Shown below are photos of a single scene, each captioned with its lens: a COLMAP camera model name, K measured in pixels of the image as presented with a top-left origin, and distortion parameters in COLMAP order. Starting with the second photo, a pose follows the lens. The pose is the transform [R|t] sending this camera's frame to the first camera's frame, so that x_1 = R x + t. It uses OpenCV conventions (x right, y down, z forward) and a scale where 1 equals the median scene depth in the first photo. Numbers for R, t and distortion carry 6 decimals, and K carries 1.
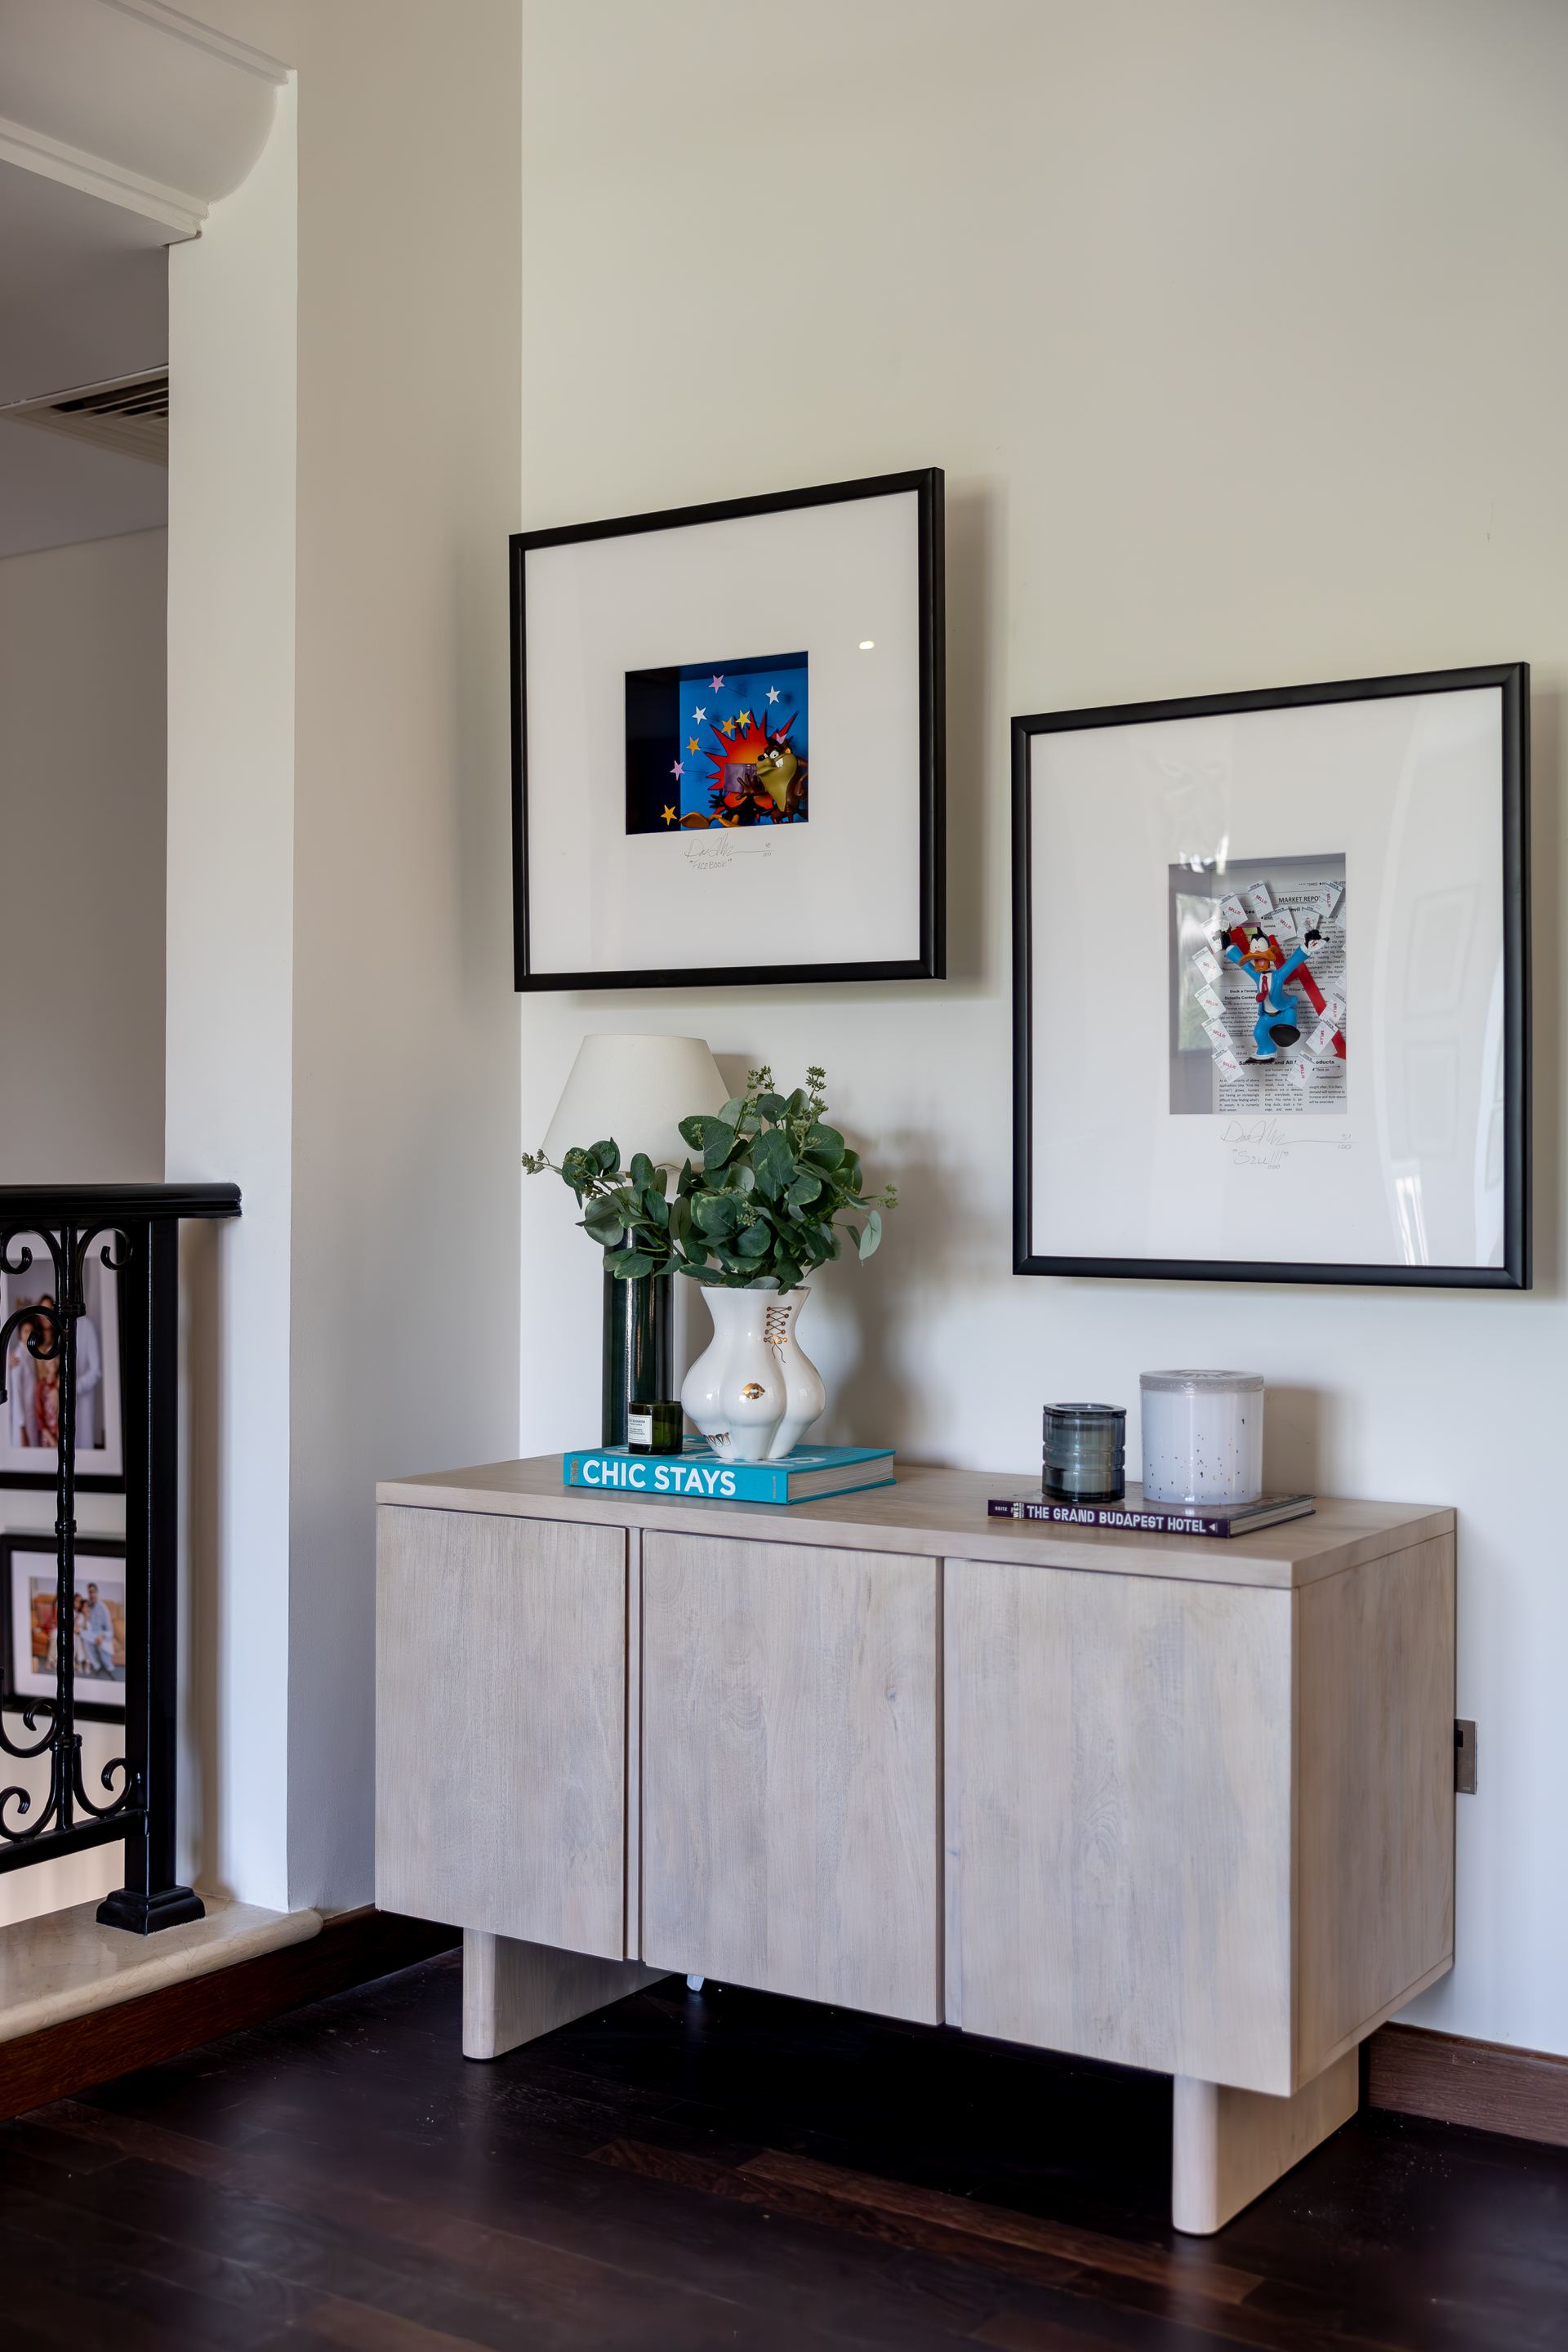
lens RADIAL K [[2582.9, 0, 784.0], [0, 2582.9, 1176.0], [0, 0, 1]] dist [-0.005832, 0.009605]
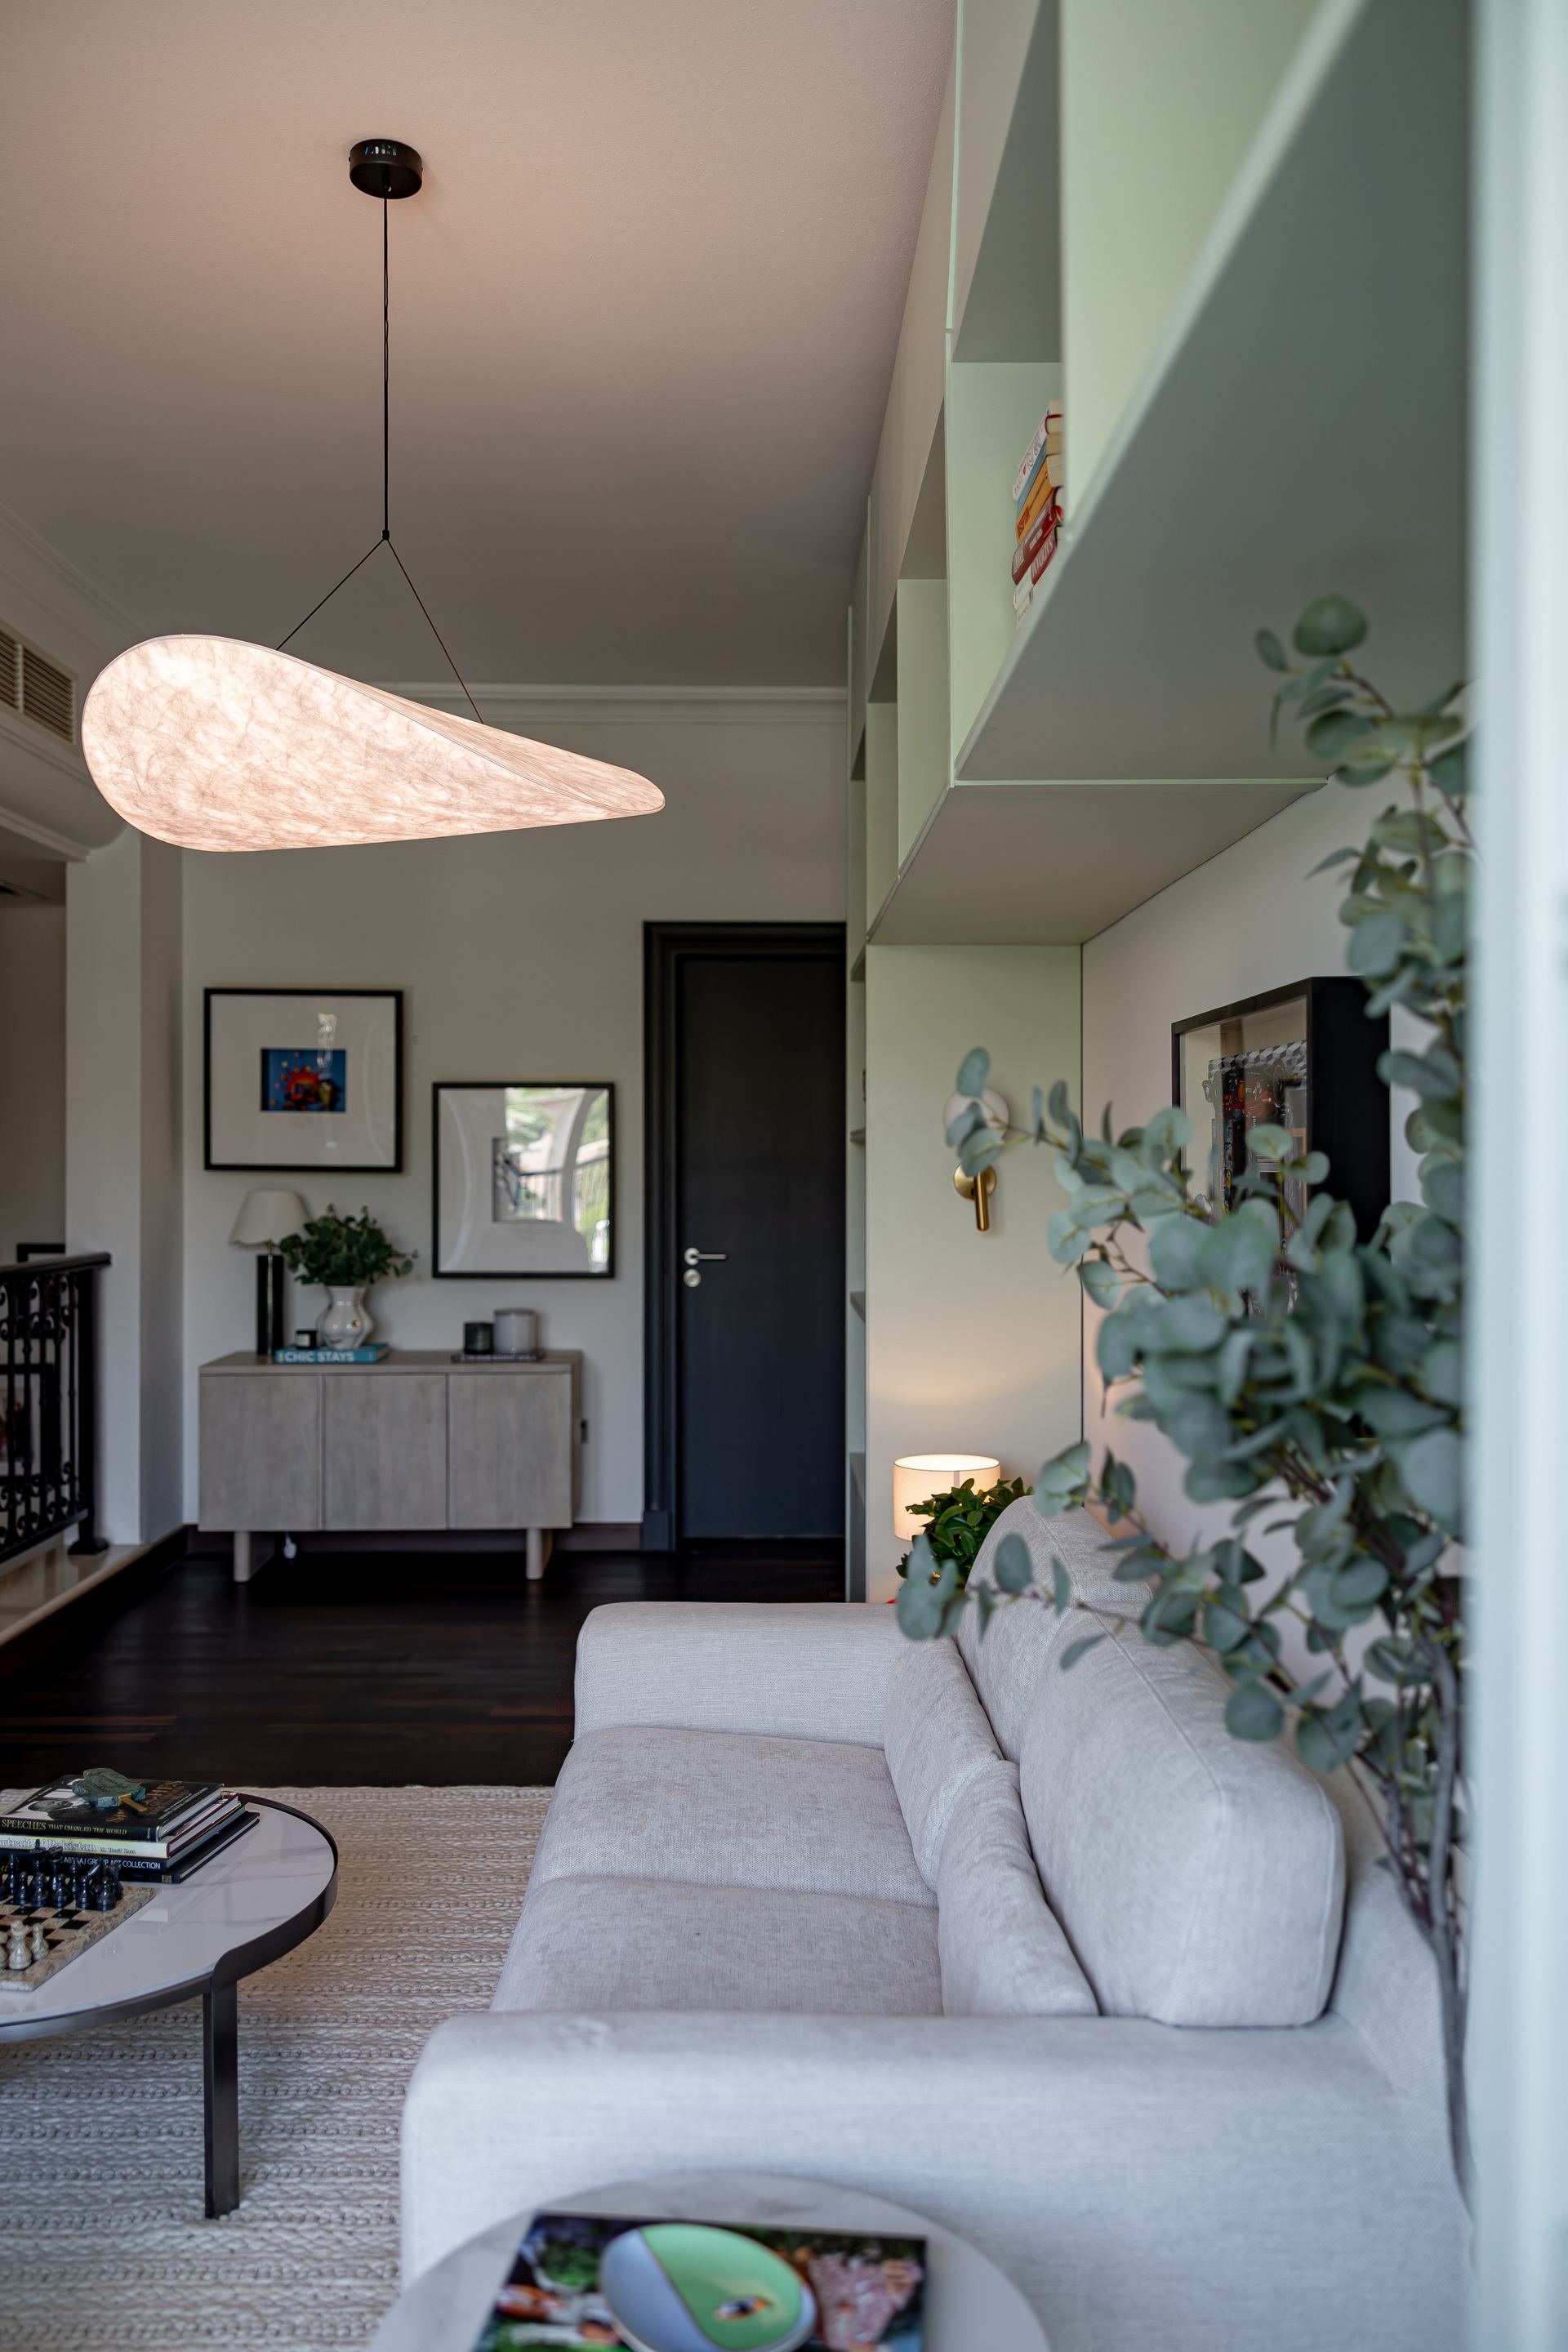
lens RADIAL K [[1748.1, 0, 784.0], [0, 1748.1, 1176.0], [0, 0, 1]] dist [0.001767, 0.000304]
pose [[0.822515, -0.003589, 0.568732, -0.698525], [0.003467, 0.999993, 0.001296, -0.076829], [-0.568733, 0.000906, 0.822522, -0.815911]]
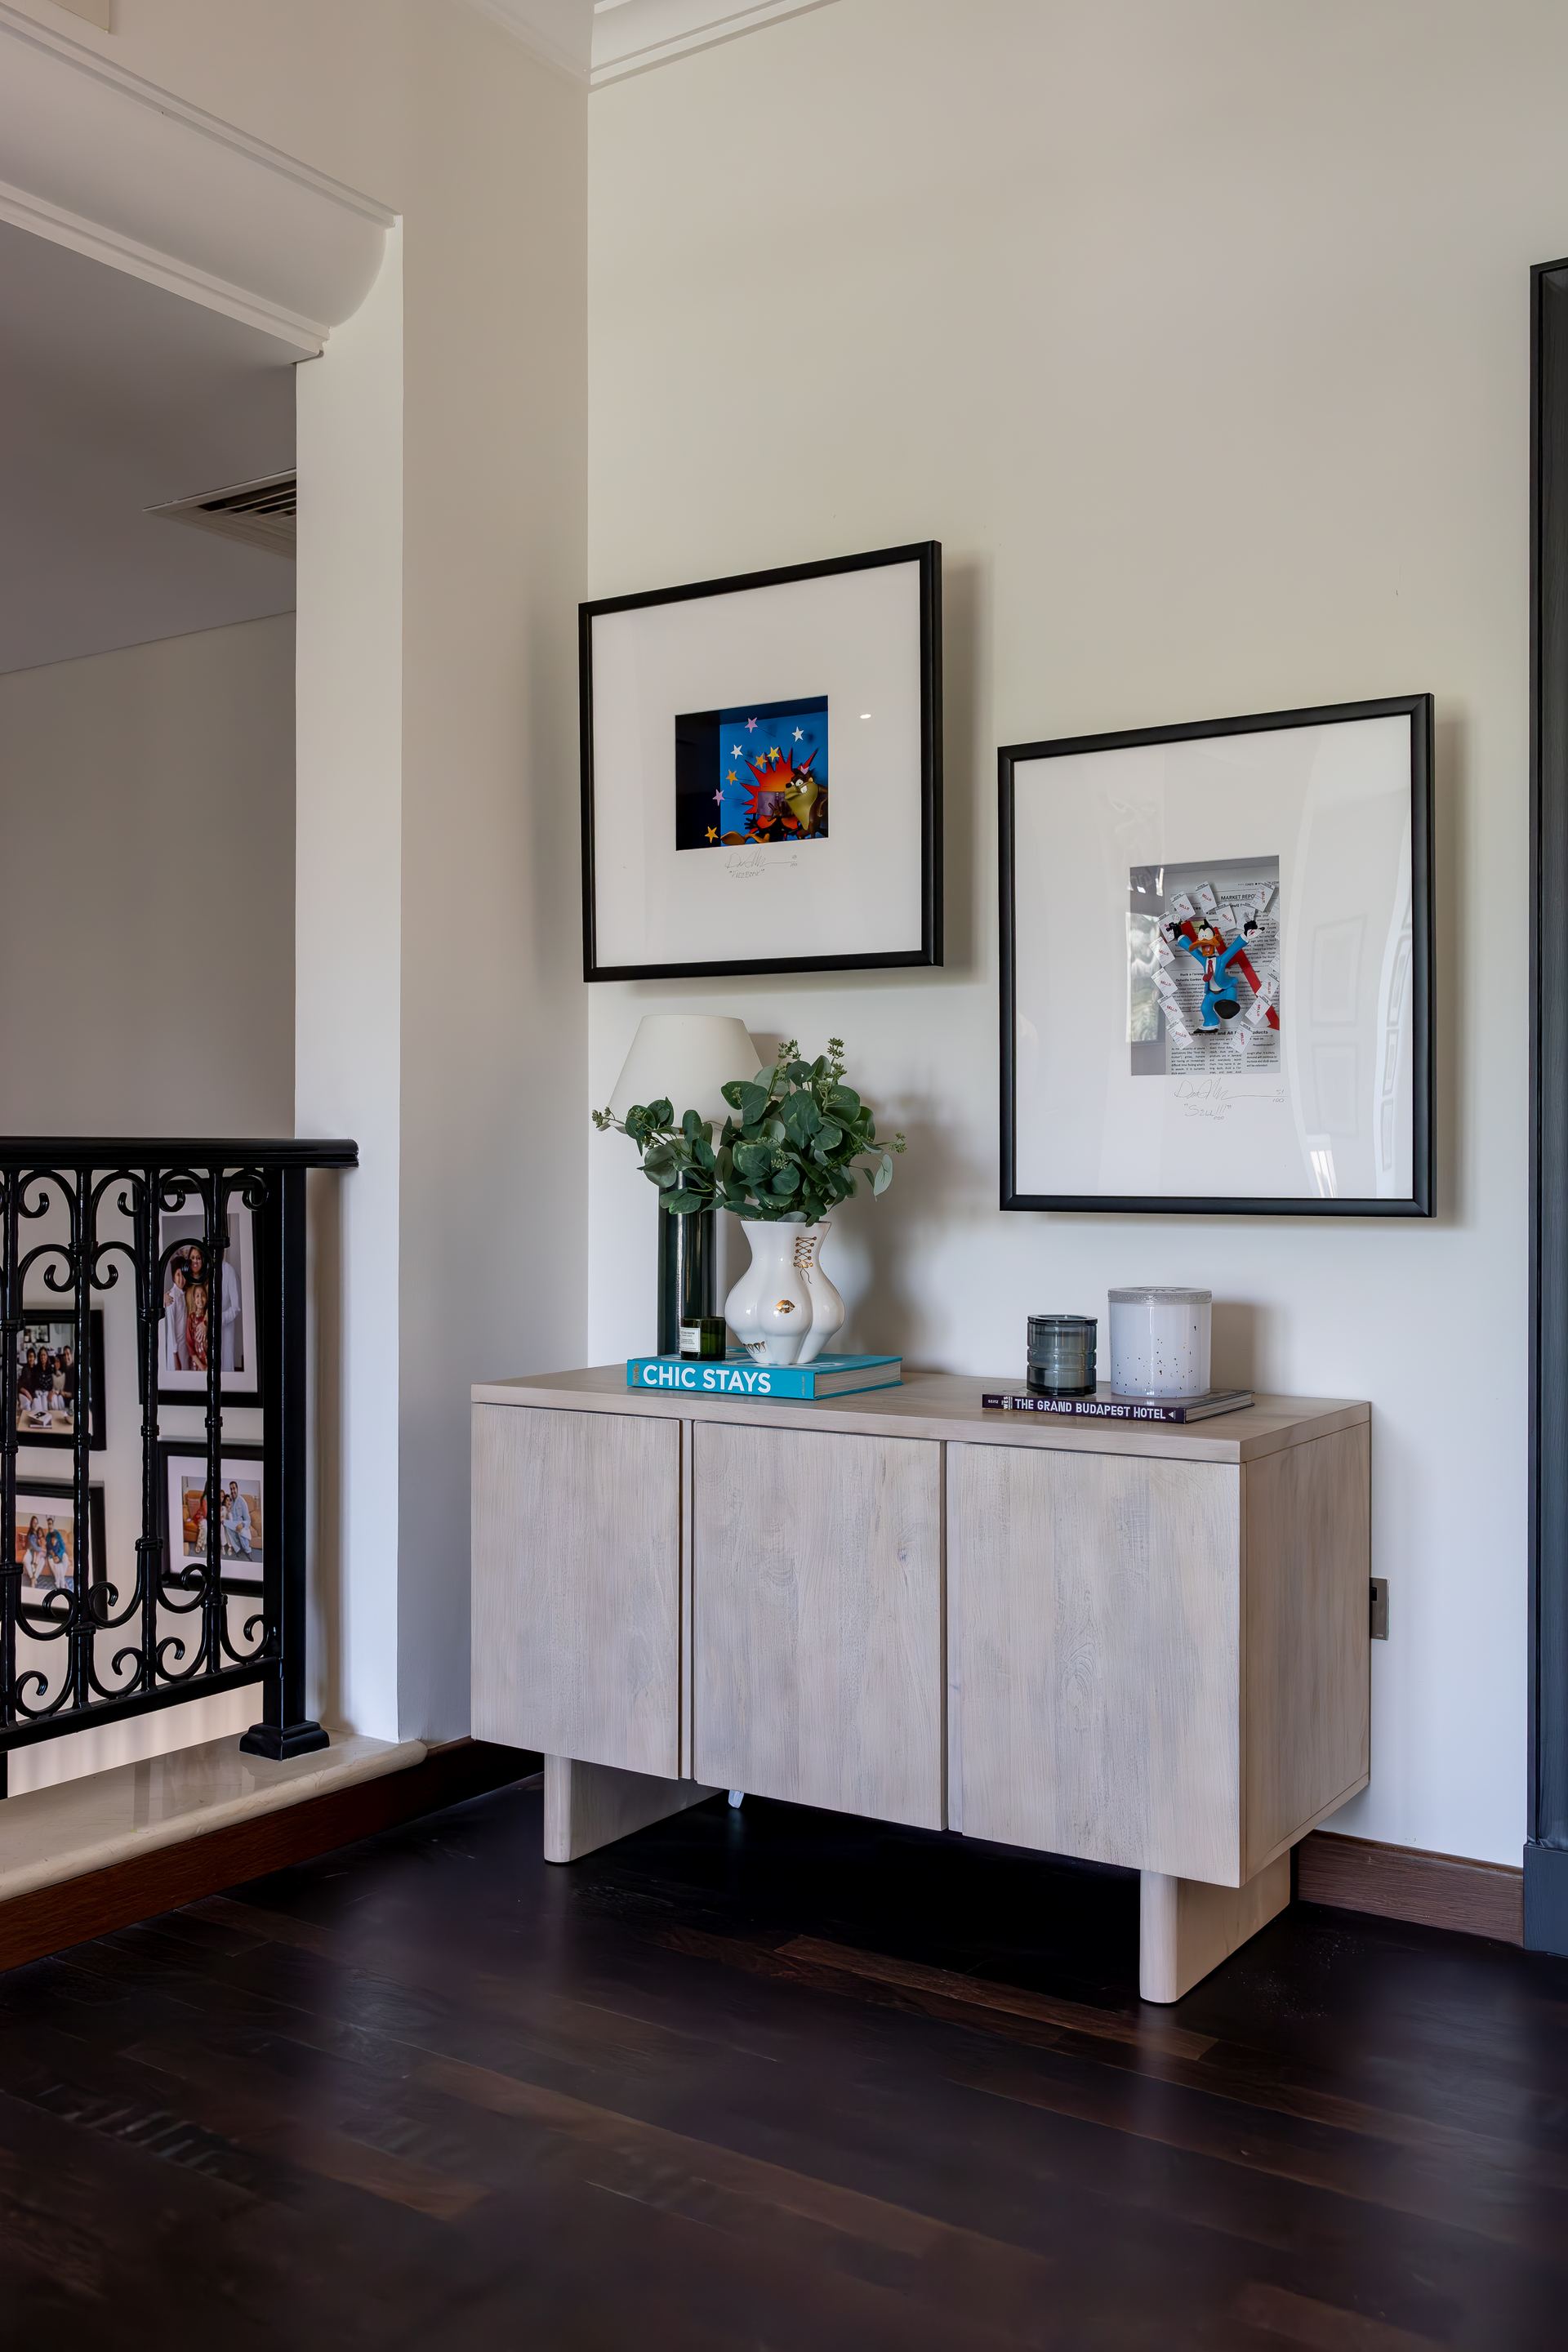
lens RADIAL K [[2086.2, 0, 784.0], [0, 2086.2, 1176.0], [0, 0, 1]] dist [-0.002950, -0.006694]
pose [[0.999997, -0.001747, -0.001944, -0.010295], [0.001750, 0.999996, 0.001987, 0.020320], [0.001940, -0.001990, 0.999996, 0.028086]]
